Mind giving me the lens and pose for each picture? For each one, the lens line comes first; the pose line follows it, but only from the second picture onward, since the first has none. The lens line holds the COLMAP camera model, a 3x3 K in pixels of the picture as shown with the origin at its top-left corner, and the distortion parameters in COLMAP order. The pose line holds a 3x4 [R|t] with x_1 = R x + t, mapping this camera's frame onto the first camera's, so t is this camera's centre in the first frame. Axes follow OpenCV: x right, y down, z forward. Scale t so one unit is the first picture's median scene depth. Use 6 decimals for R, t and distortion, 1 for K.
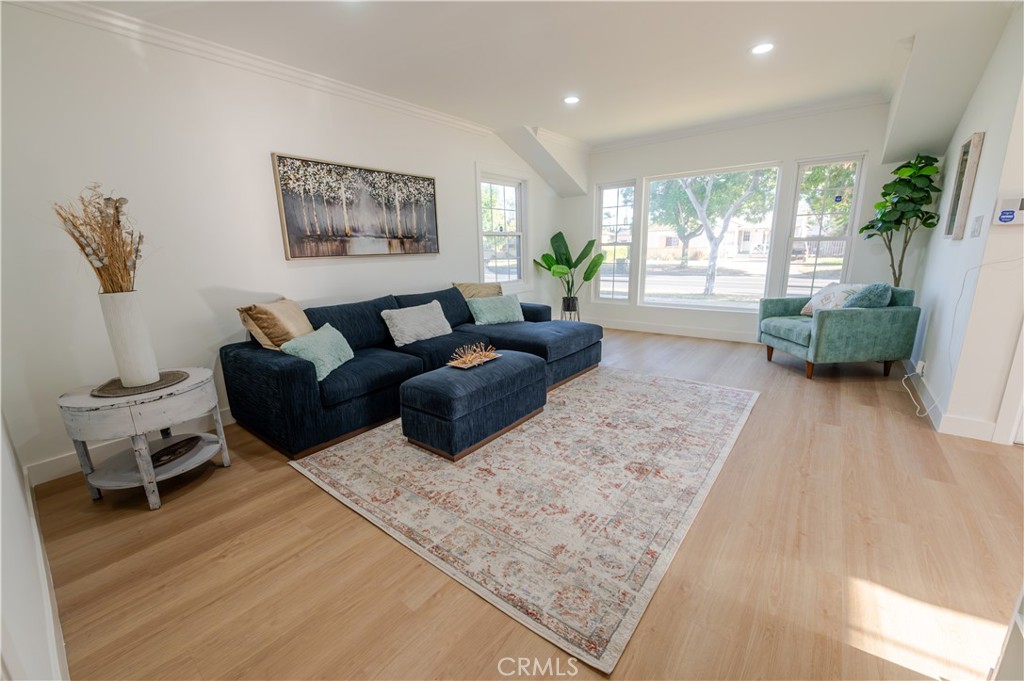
lens RADIAL K [[406.3, 0, 513.6], [0, 406.3, 337.9], [0, 0, 1]] dist [-0.009295, -0.000818]
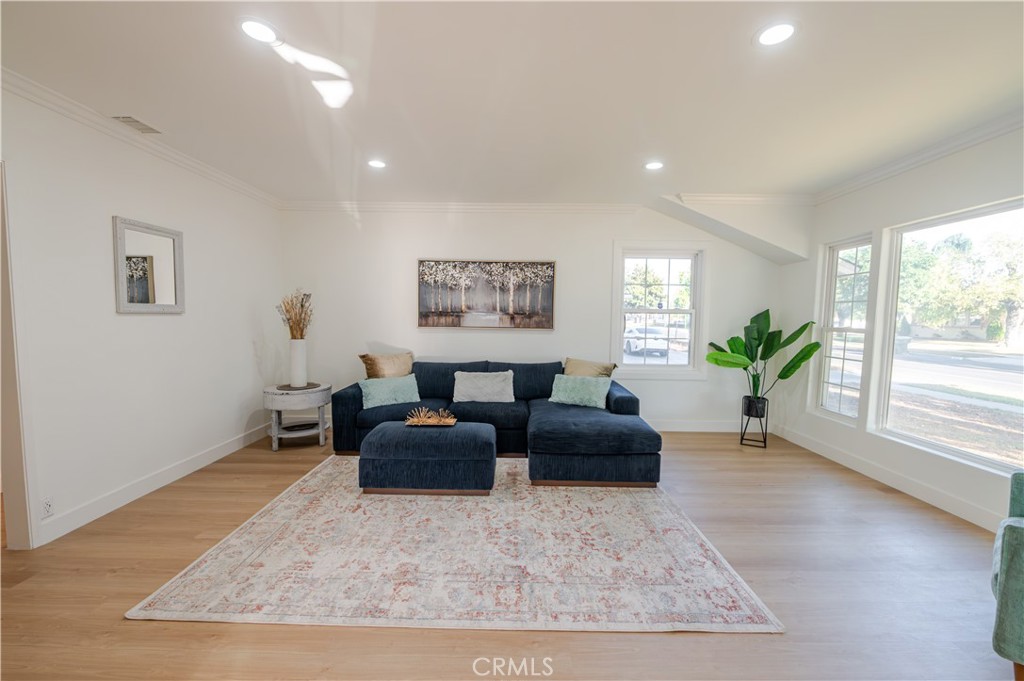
lens RADIAL K [[406.3, 0, 511.2], [0, 406.3, 336.7], [0, 0, 1]] dist [-0.009295, -0.000818]
pose [[0.609537, 0.073399, -0.789352, 0.764042], [-0.200802, 0.977528, -0.064162, -0.125817], [0.766905, 0.197613, 0.610578, 0.345930]]
